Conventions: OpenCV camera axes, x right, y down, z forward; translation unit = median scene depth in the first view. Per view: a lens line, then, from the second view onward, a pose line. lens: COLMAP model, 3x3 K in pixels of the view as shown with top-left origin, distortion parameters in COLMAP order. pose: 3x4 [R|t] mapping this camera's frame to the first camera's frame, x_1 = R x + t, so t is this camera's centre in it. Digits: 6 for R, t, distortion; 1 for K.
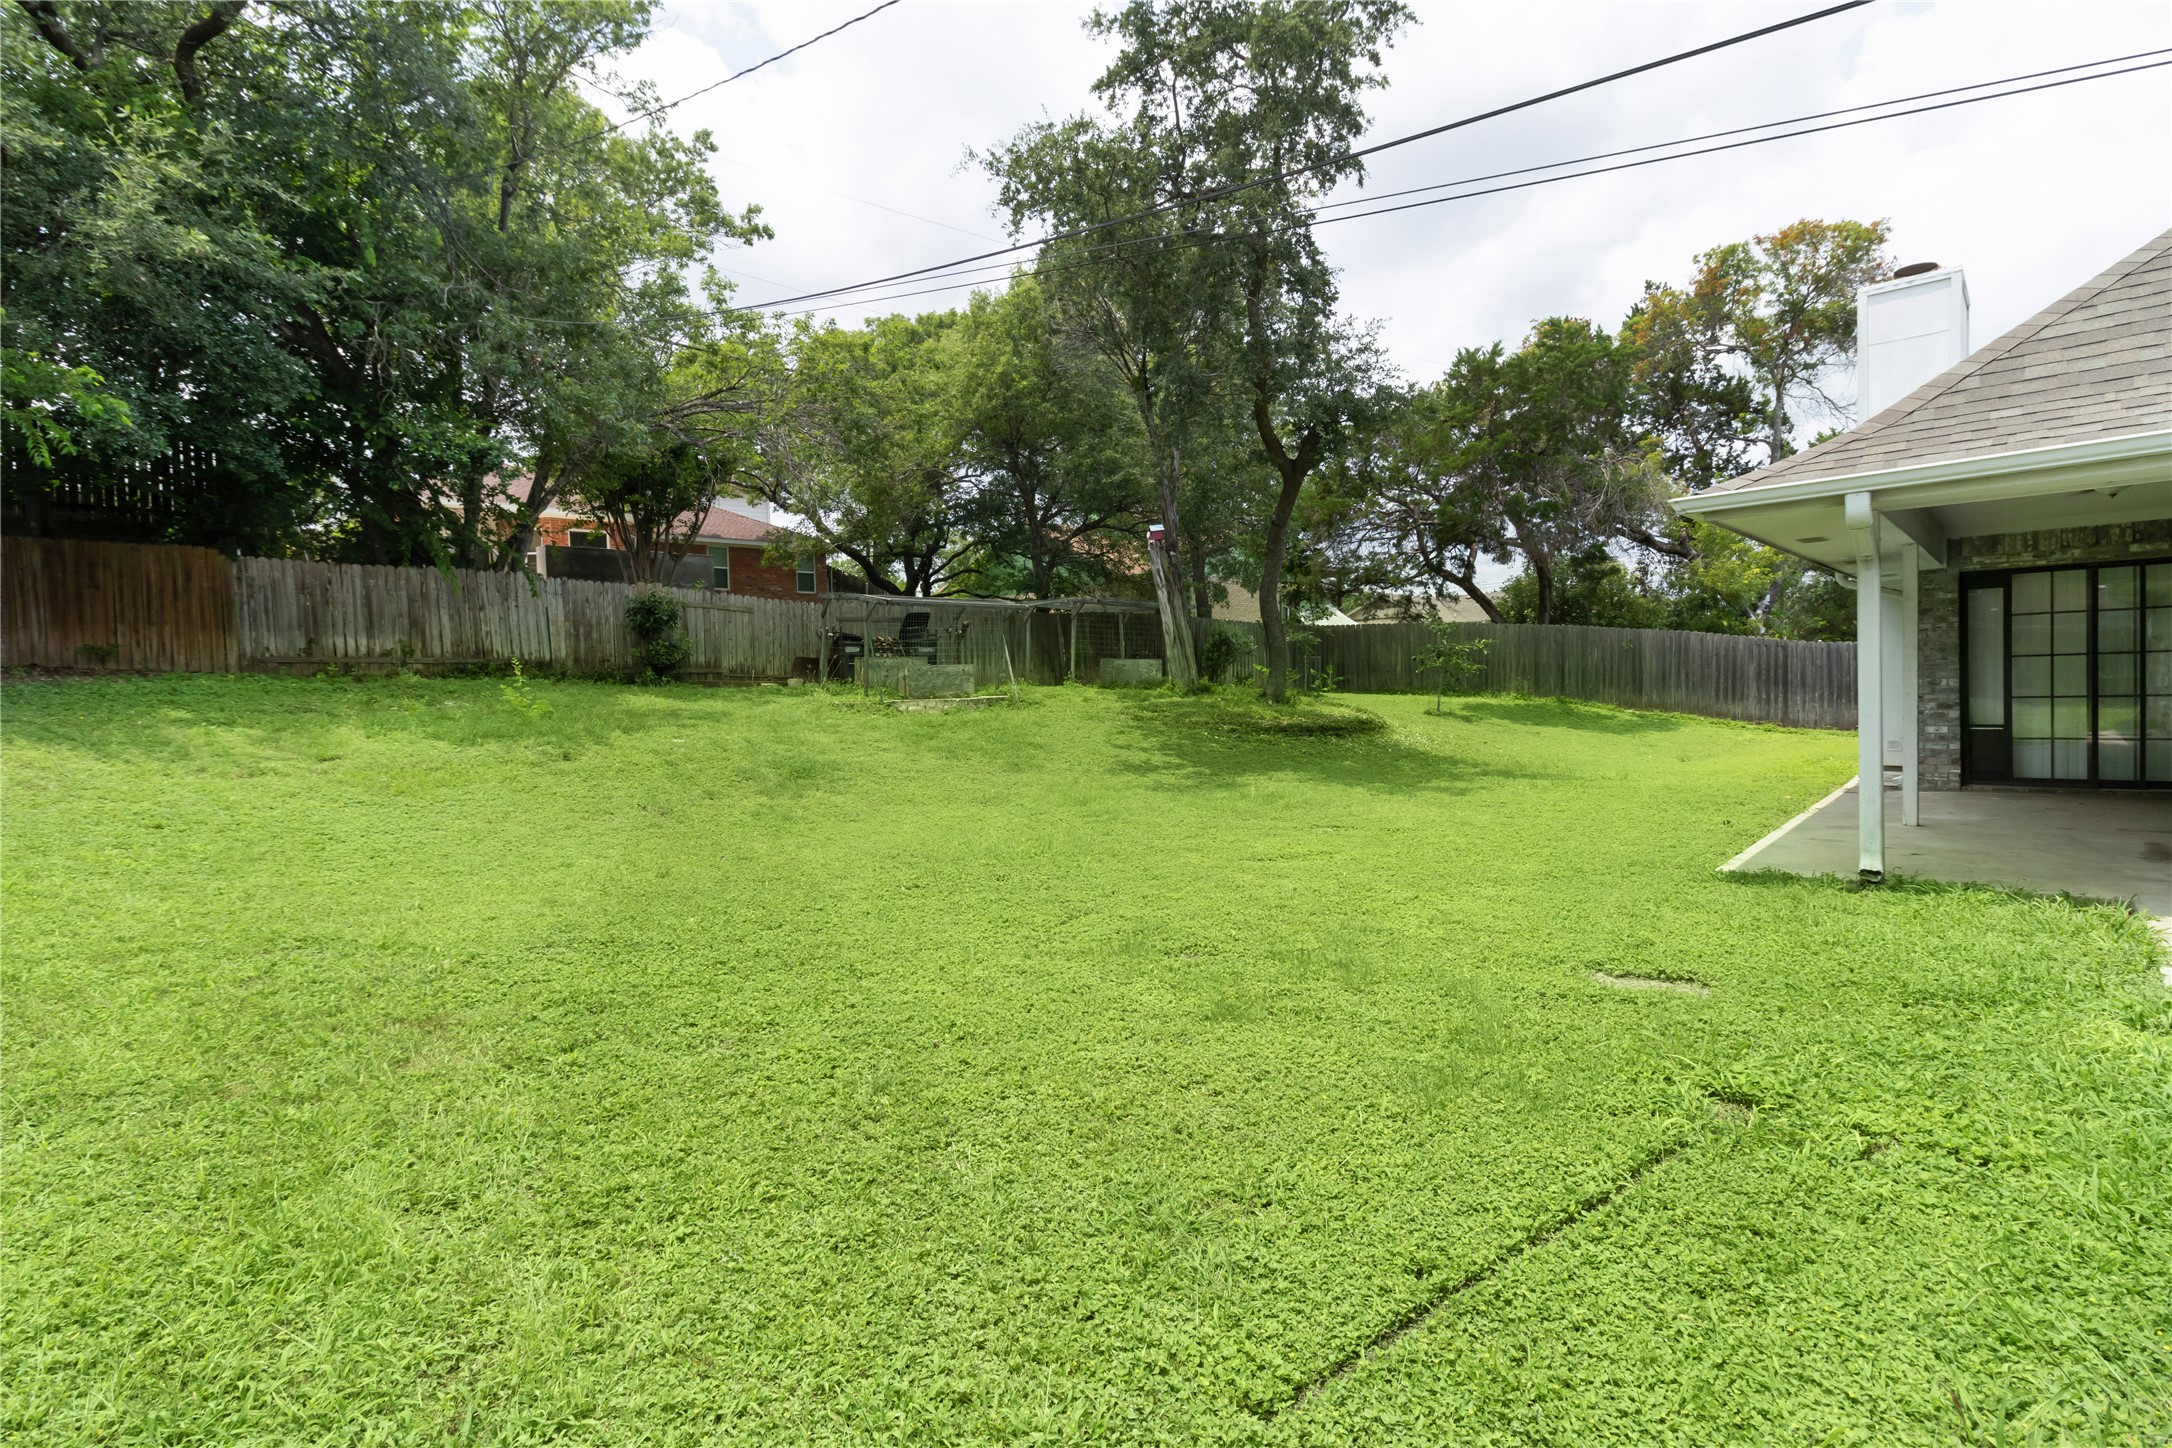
lens RADIAL K [[1033.9, 0, 1090.4], [0, 1033.9, 719.5], [0, 0, 1]] dist [0.000588, -0.000008]
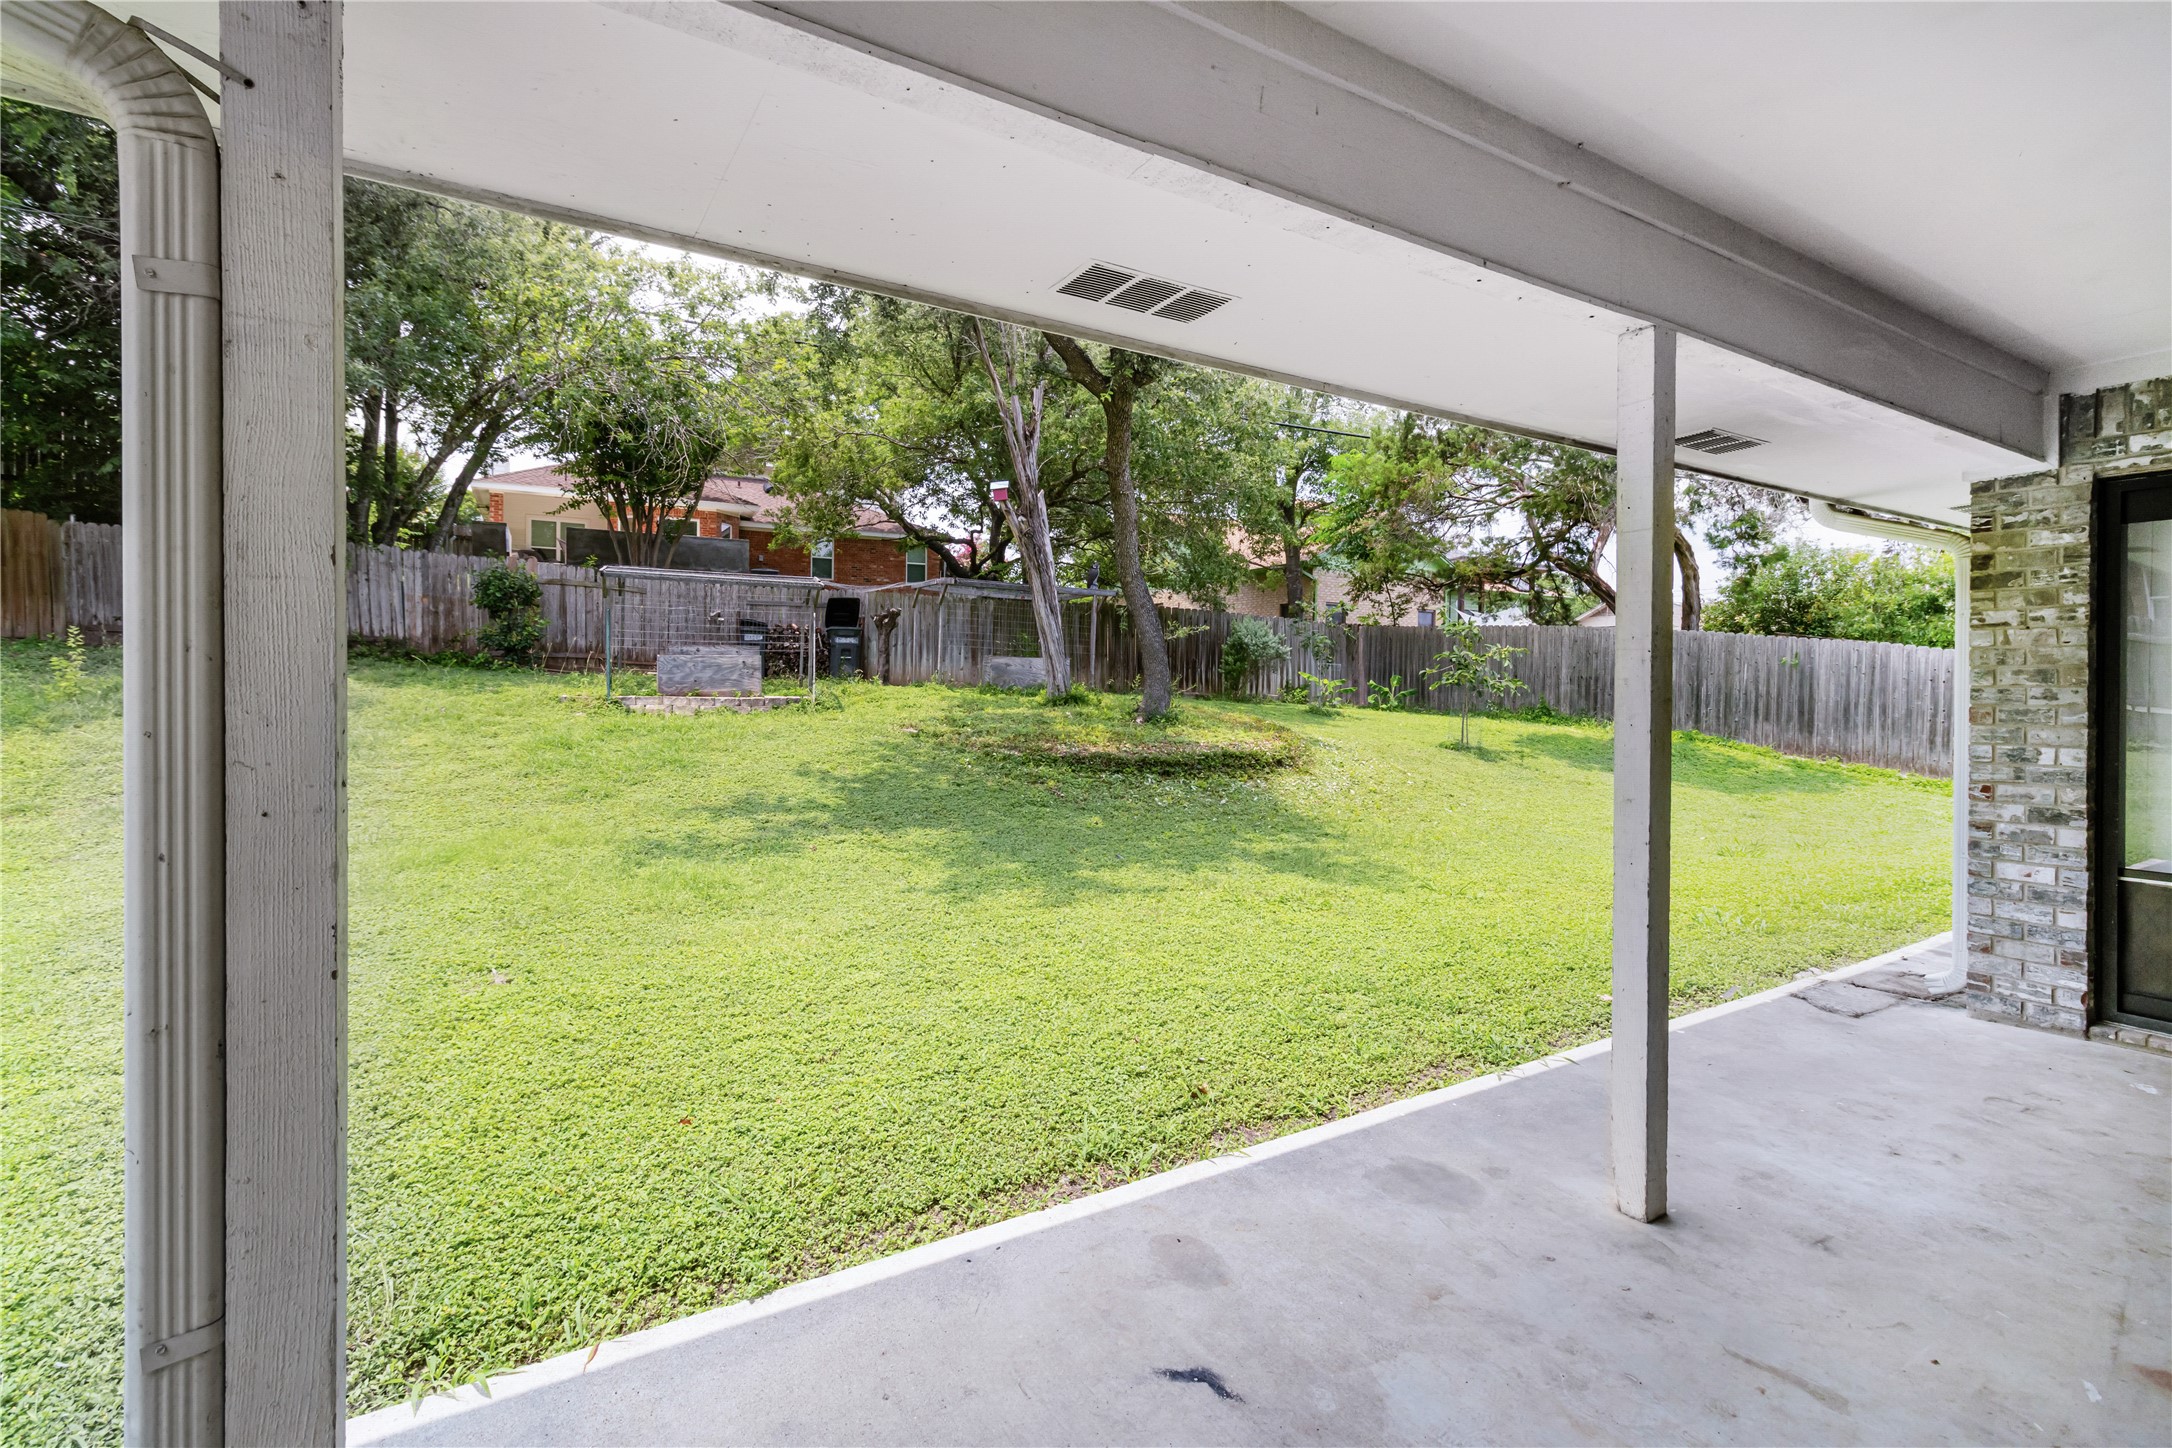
lens RADIAL K [[1033.9, 0, 1035.2], [0, 1033.9, 697.5], [0, 0, 1]] dist [0.000588, -0.000008]
pose [[0.962814, 0.041563, -0.266948, 0.306856], [-0.047199, 0.998777, -0.014728, -0.019054], [0.266010, 0.026780, 0.963598, 0.282468]]
